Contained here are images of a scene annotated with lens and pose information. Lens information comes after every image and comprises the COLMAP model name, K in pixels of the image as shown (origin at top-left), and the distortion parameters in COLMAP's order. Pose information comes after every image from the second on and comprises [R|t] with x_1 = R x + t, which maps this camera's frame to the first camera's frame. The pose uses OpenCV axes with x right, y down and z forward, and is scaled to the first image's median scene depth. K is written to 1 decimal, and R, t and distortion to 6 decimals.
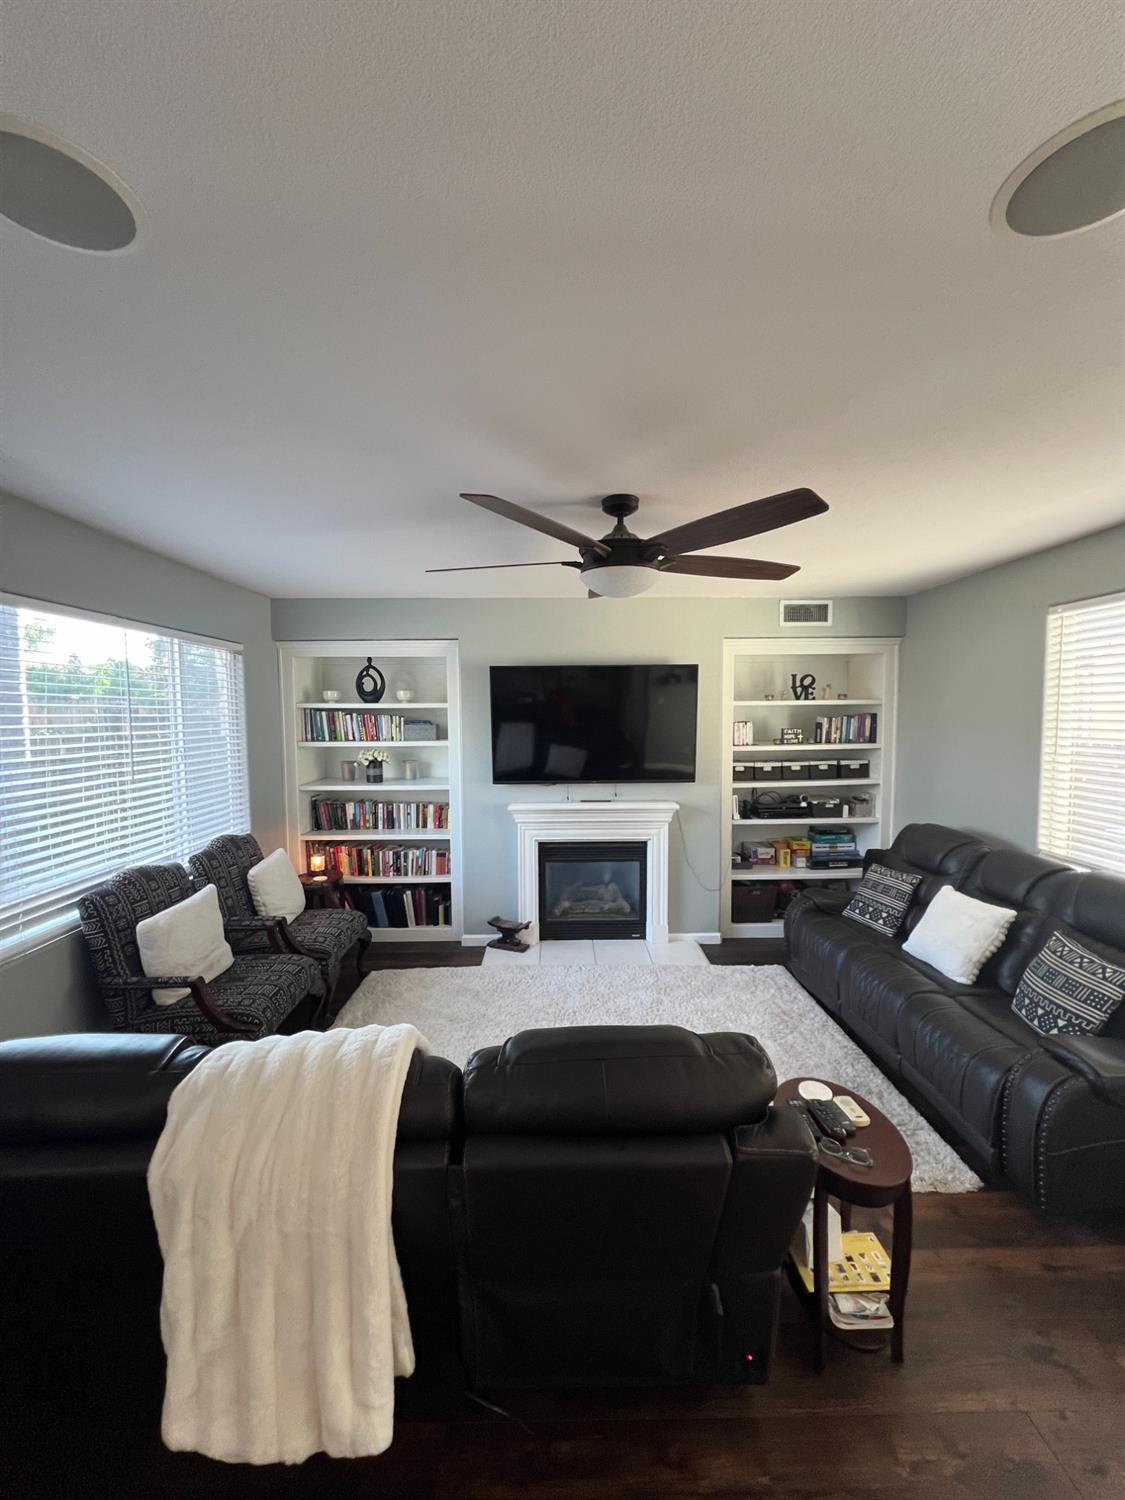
lens RADIAL K [[587.4, 0, 558.4], [0, 587.4, 753.2], [0, 0, 1]] dist [-0.009250, 0.000072]
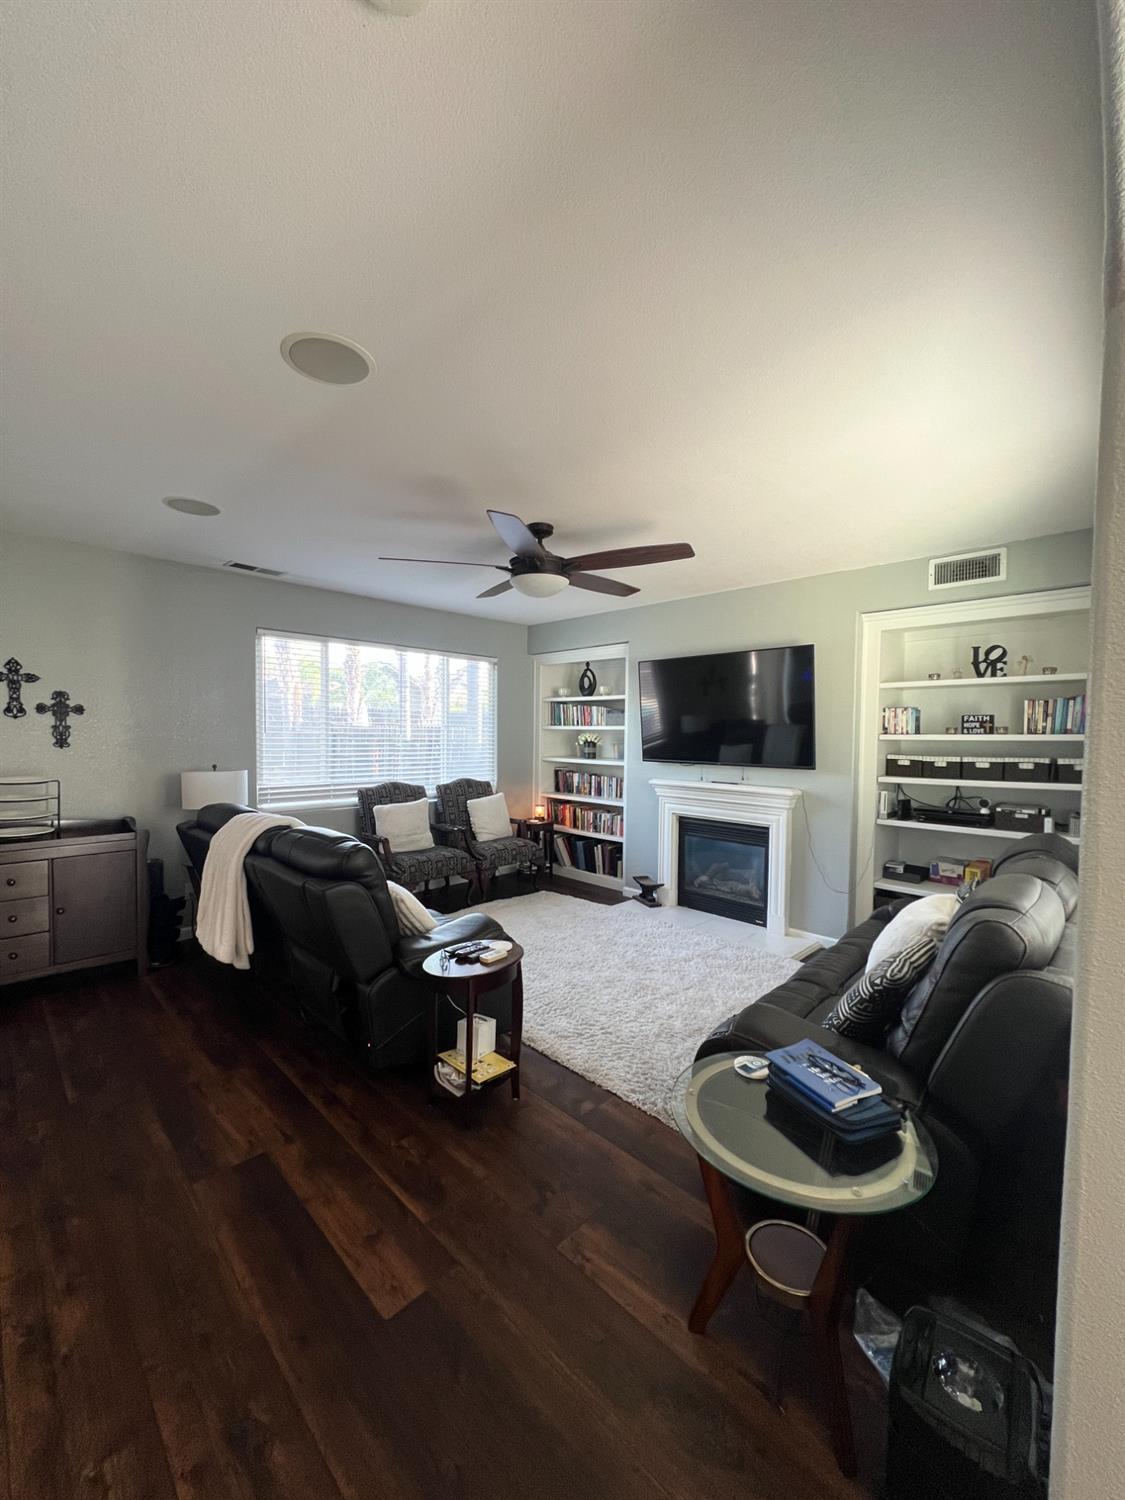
lens RADIAL K [[587.4, 0, 559.0], [0, 587.4, 749.0], [0, 0, 1]] dist [-0.009250, 0.000072]
pose [[0.703695, 0.036339, -0.709573, 0.573111], [-0.063323, 0.997925, -0.011692, 0.050252], [0.707675, 0.053160, 0.704535, 0.043404]]
